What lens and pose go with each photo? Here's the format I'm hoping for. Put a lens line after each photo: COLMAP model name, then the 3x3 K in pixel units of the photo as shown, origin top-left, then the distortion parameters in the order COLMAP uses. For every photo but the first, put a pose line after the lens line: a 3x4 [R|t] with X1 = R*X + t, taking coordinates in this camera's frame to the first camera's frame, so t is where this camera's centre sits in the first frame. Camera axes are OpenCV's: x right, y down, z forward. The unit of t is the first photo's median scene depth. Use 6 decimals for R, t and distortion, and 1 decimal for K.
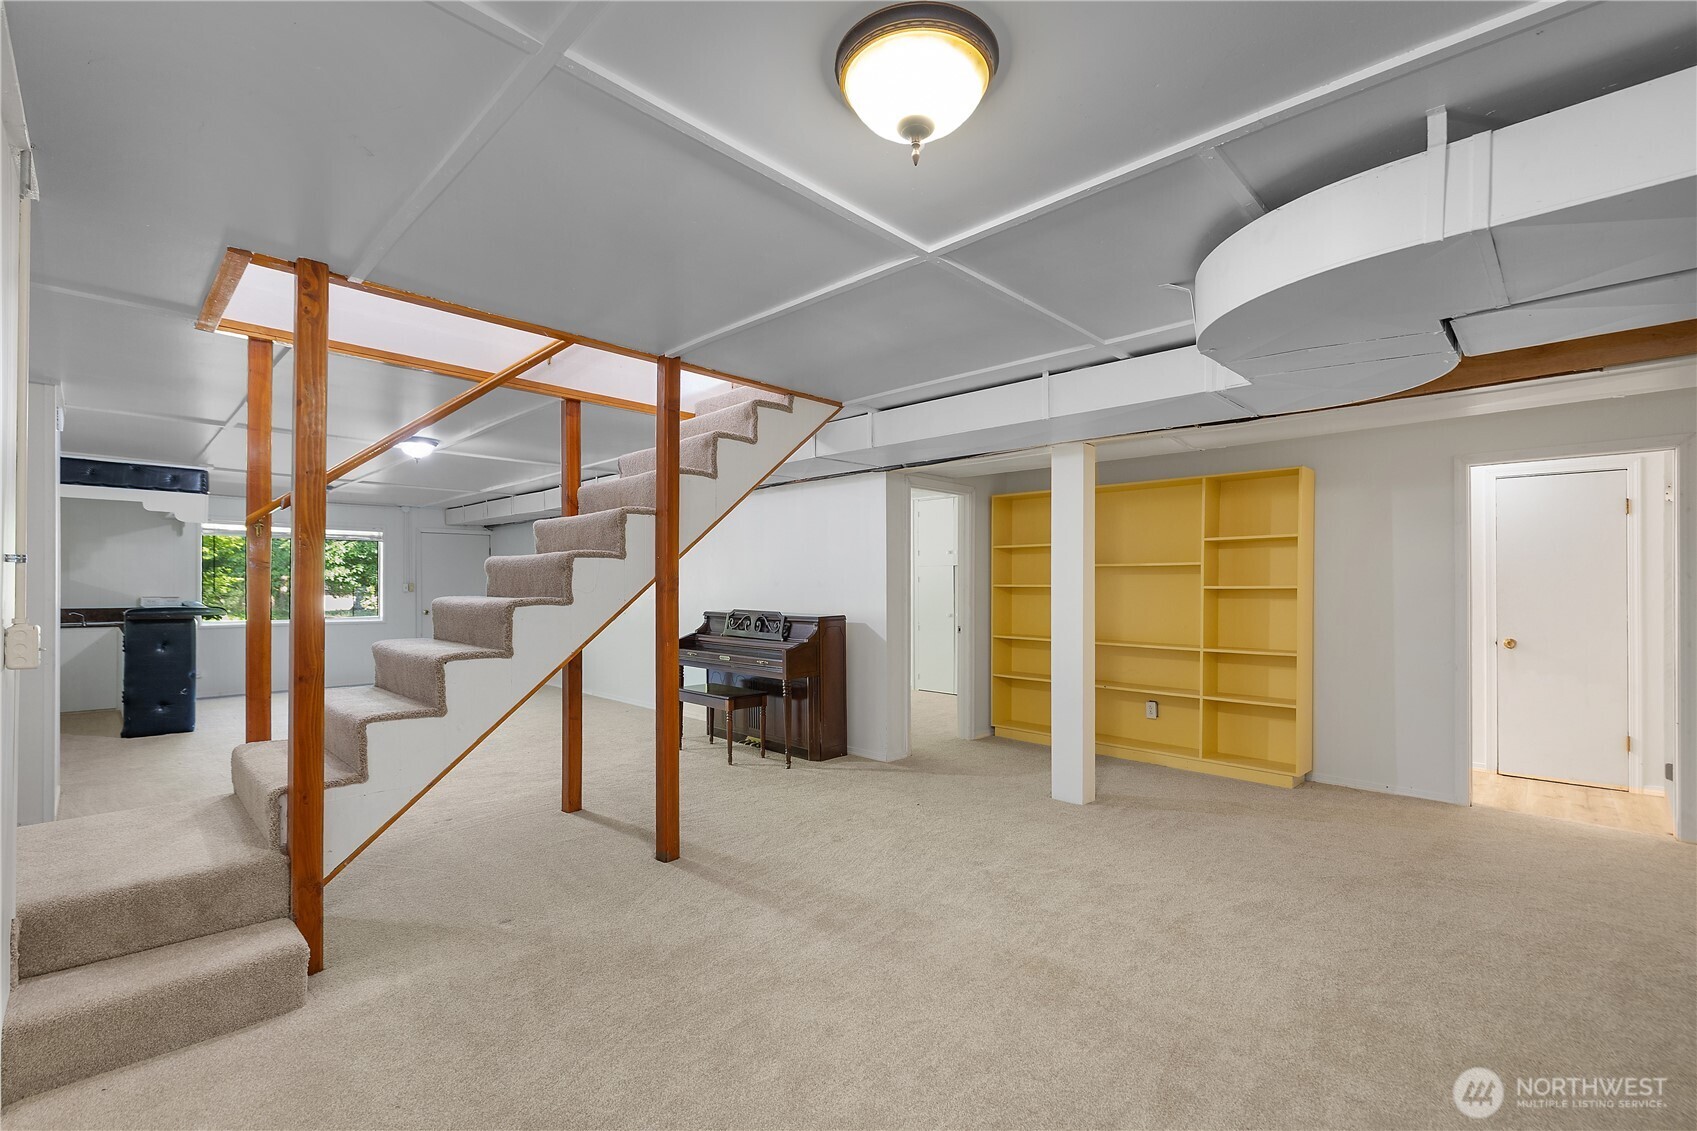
lens RADIAL K [[729.7, 0, 848.9], [0, 729.7, 580.1], [0, 0, 1]] dist [0.004876, -0.000159]
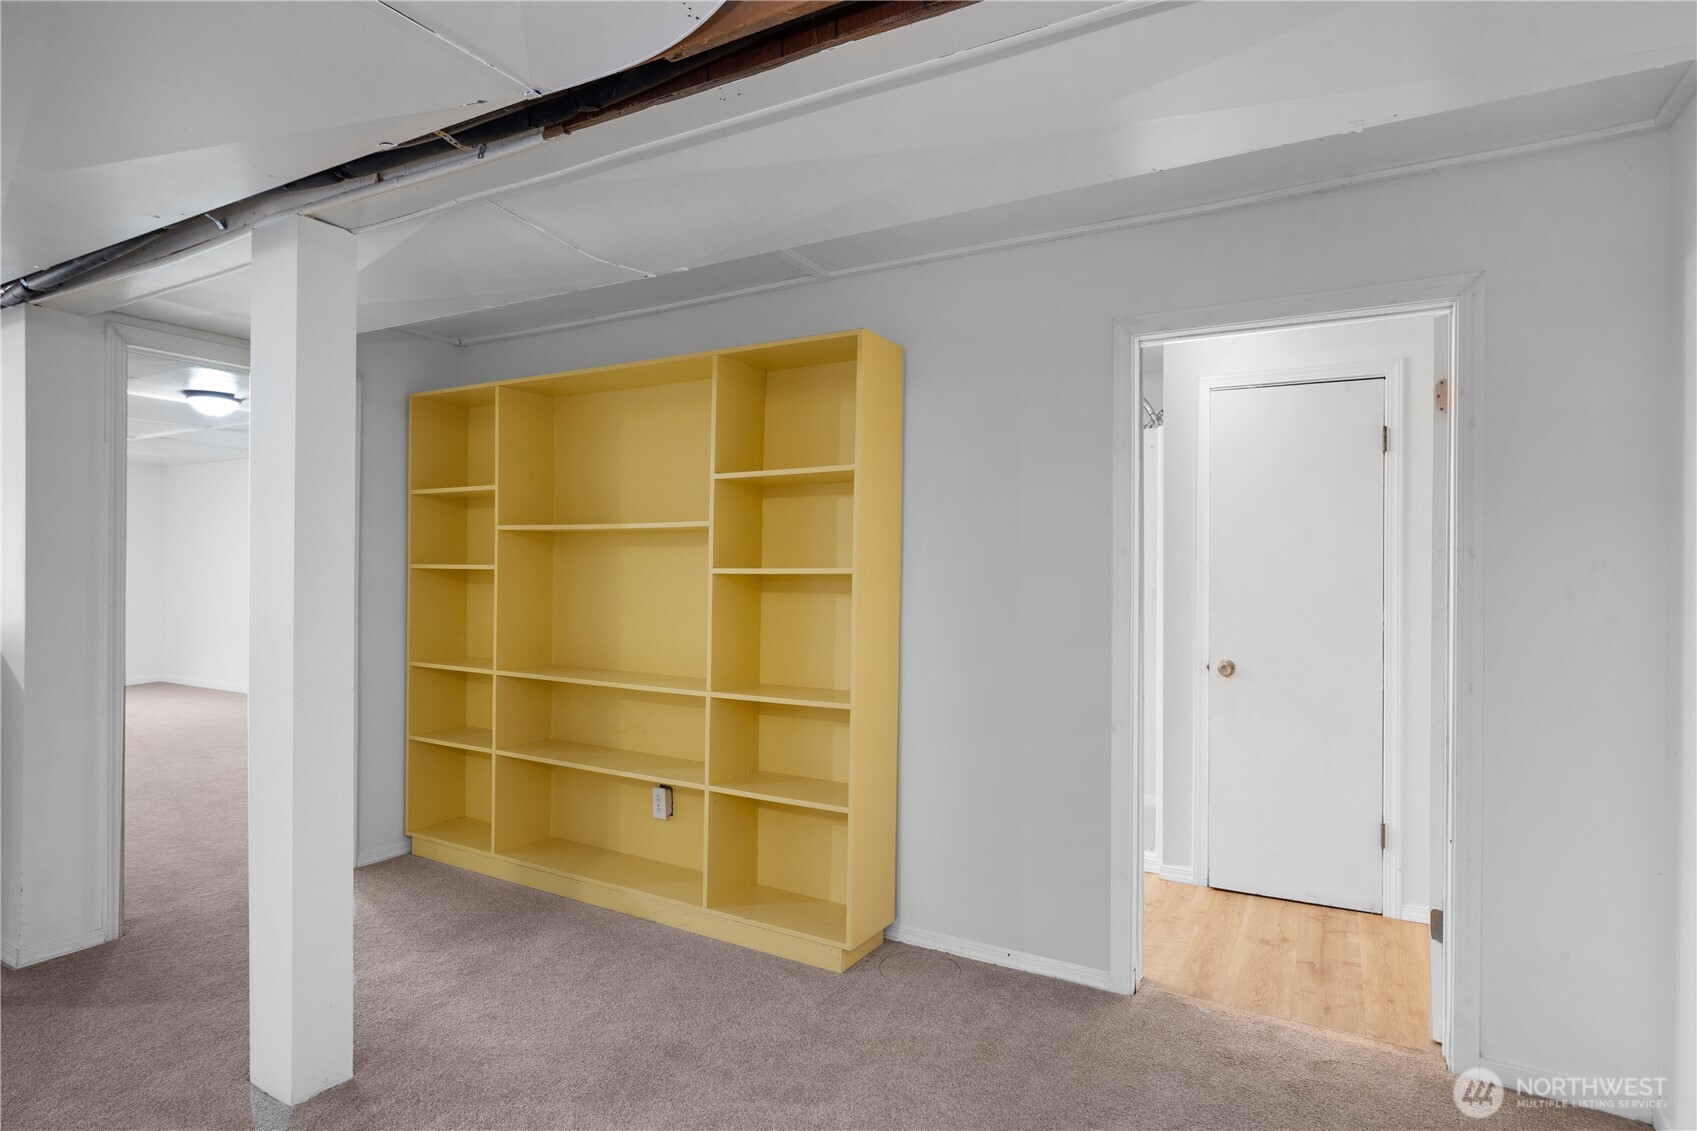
lens RADIAL K [[905.4, 0, 841.4], [0, 905.4, 563.2], [0, 0, 1]] dist [0.004630, 0.000533]
pose [[0.966450, 0.006744, 0.256767, 0.424152], [-0.007318, 0.999972, 0.001279, 0.002947], [-0.256751, -0.003115, 0.966473, 0.381181]]
